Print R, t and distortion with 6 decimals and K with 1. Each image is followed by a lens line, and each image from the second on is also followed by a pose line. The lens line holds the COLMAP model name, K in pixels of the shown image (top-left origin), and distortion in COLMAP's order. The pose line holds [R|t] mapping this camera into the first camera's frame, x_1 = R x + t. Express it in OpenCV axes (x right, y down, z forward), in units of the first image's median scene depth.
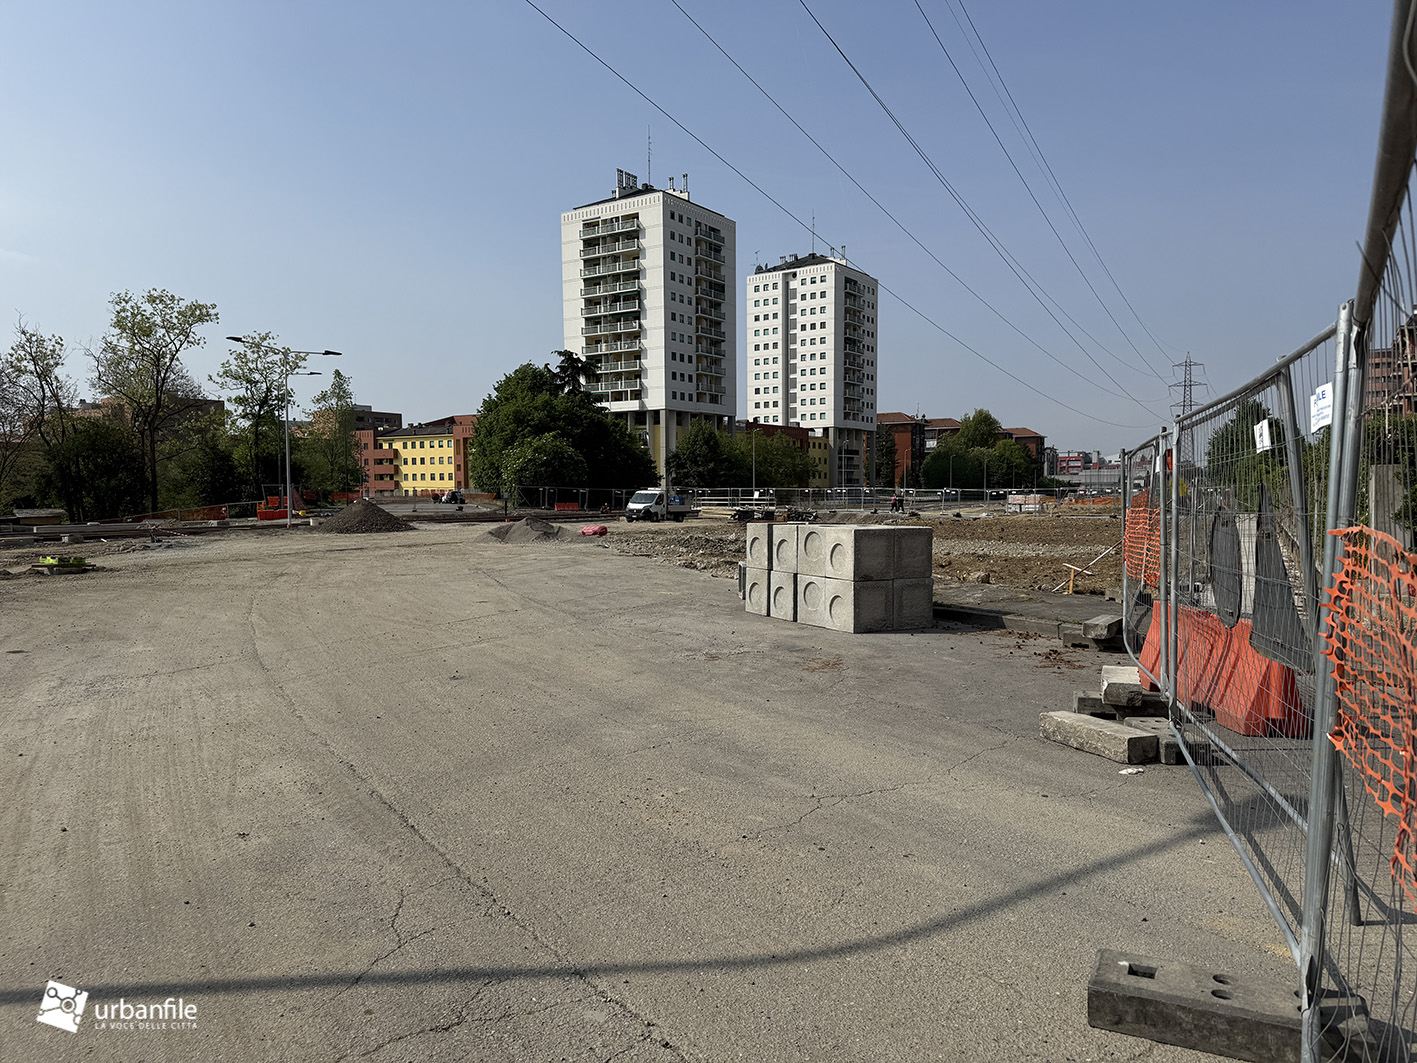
lens RADIAL K [[980.5, 0, 712.5], [0, 980.5, 573.2], [0, 0, 1]] dist [0.045216, -0.055600]
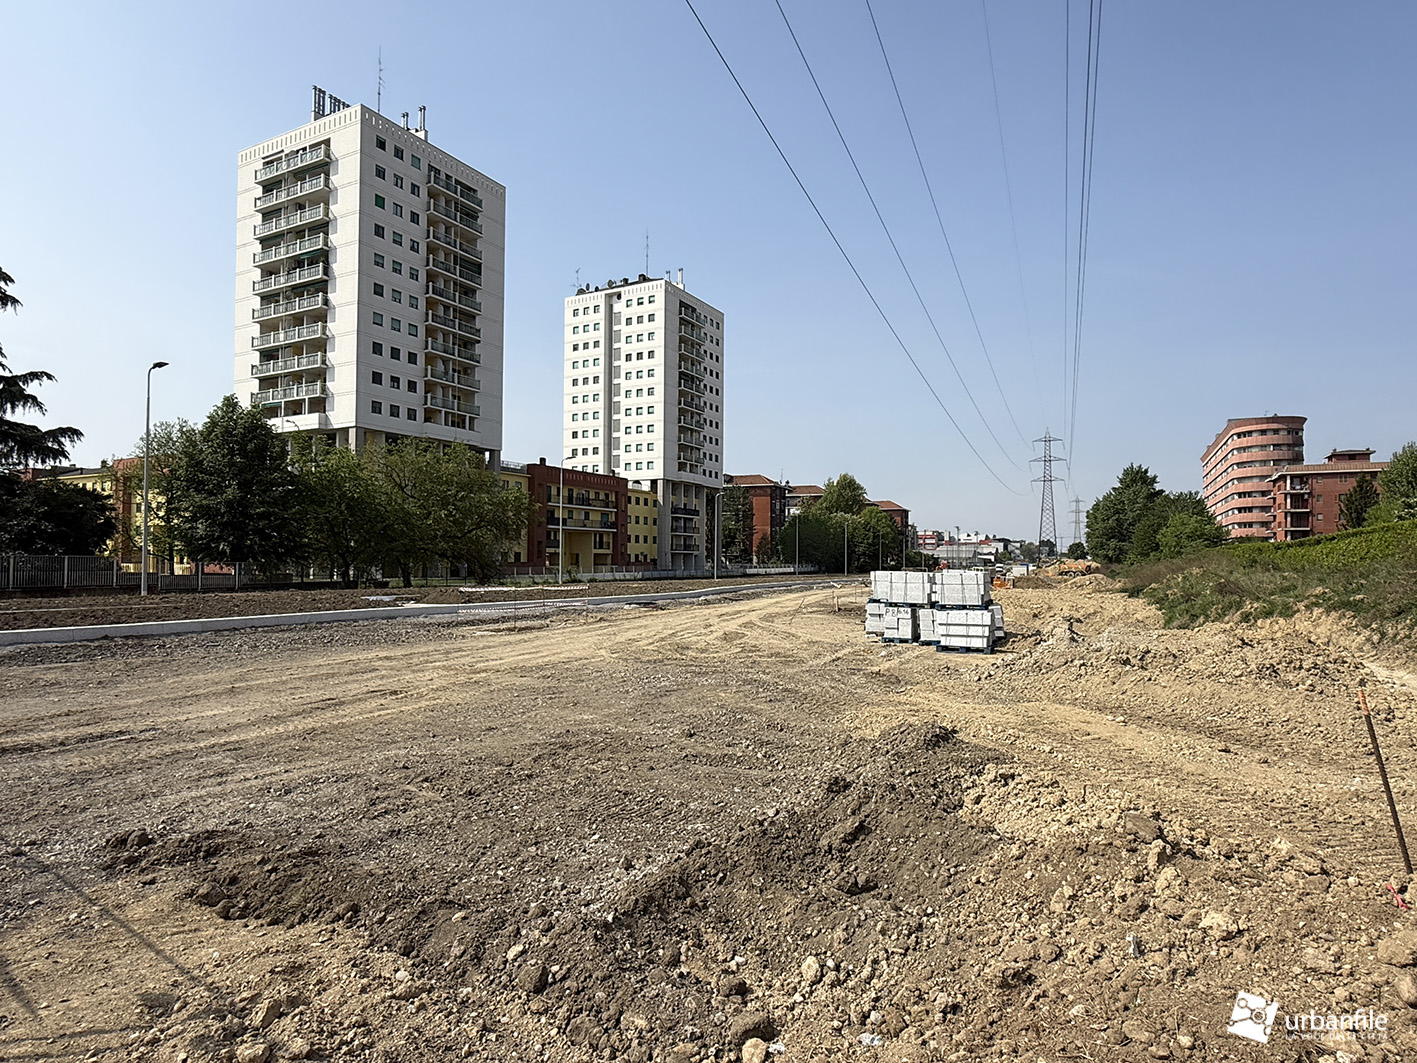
lens RADIAL K [[801.9, 0, 718.4], [0, 801.9, 549.1], [0, 0, 1]] dist [-0.008526, 0.003431]
pose [[0.995017, 0.018628, 0.097950, 0.105702], [-0.009091, 0.995250, -0.096928, -0.029209], [-0.099290, 0.095555, 0.990460, 0.355539]]
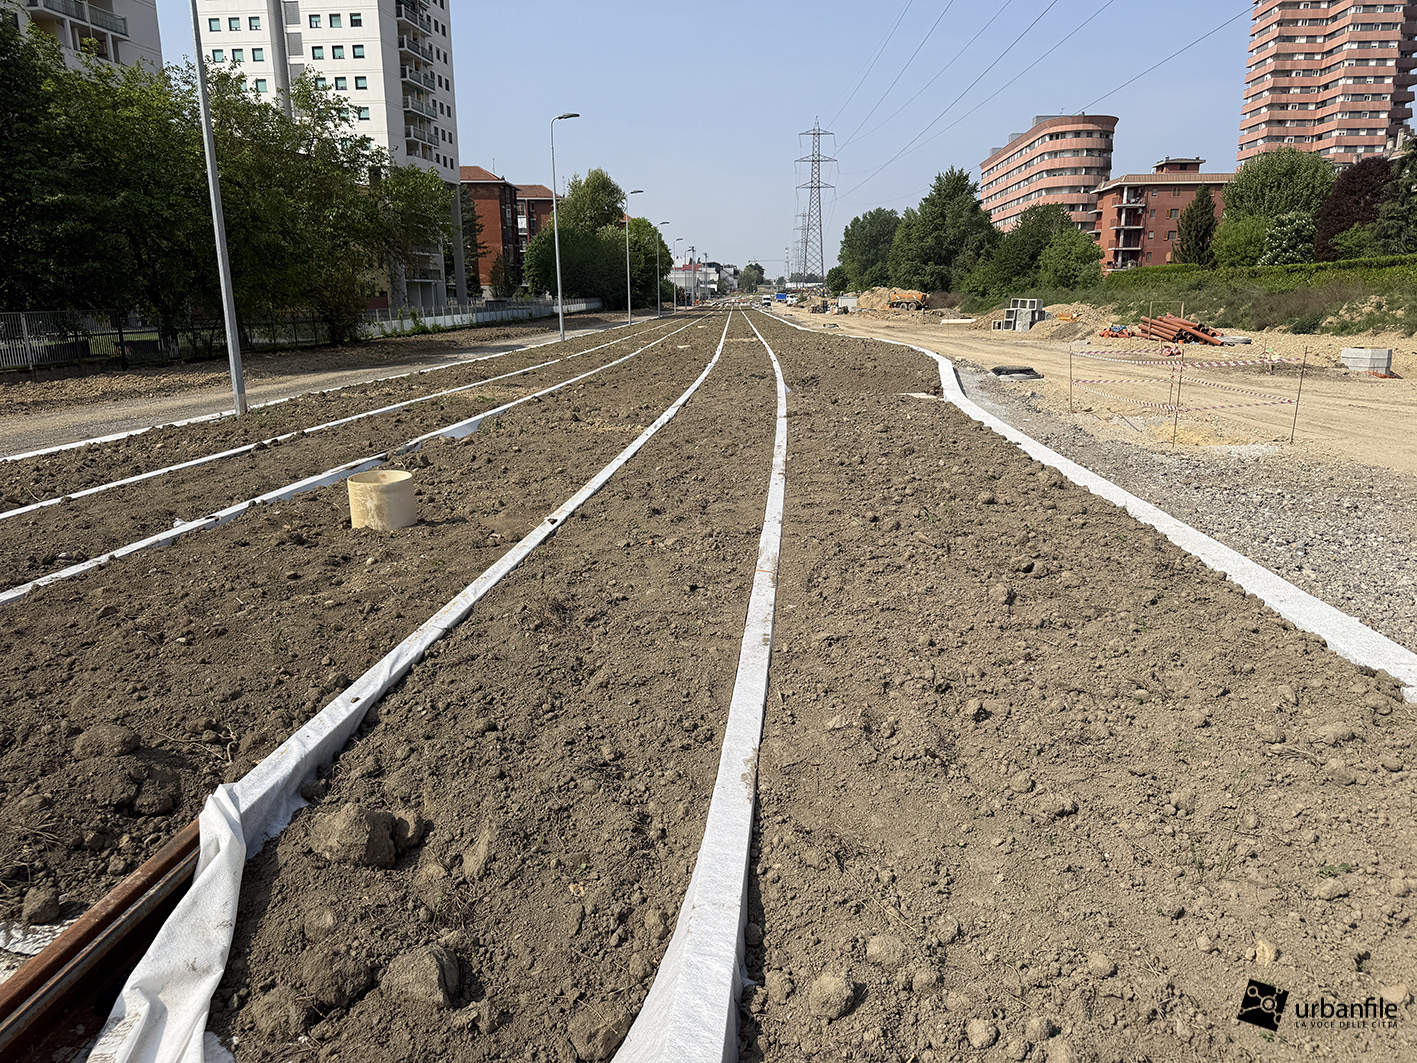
lens RADIAL K [[980.5, 0, 715.0], [0, 980.5, 532.6], [0, 0, 1]] dist [0.045216, -0.055600]
pose [[0.888789, -0.101817, 0.446863, 0.020961], [0.031850, 0.986375, 0.161397, -0.034672], [-0.457208, -0.129216, 0.879923, 0.425914]]
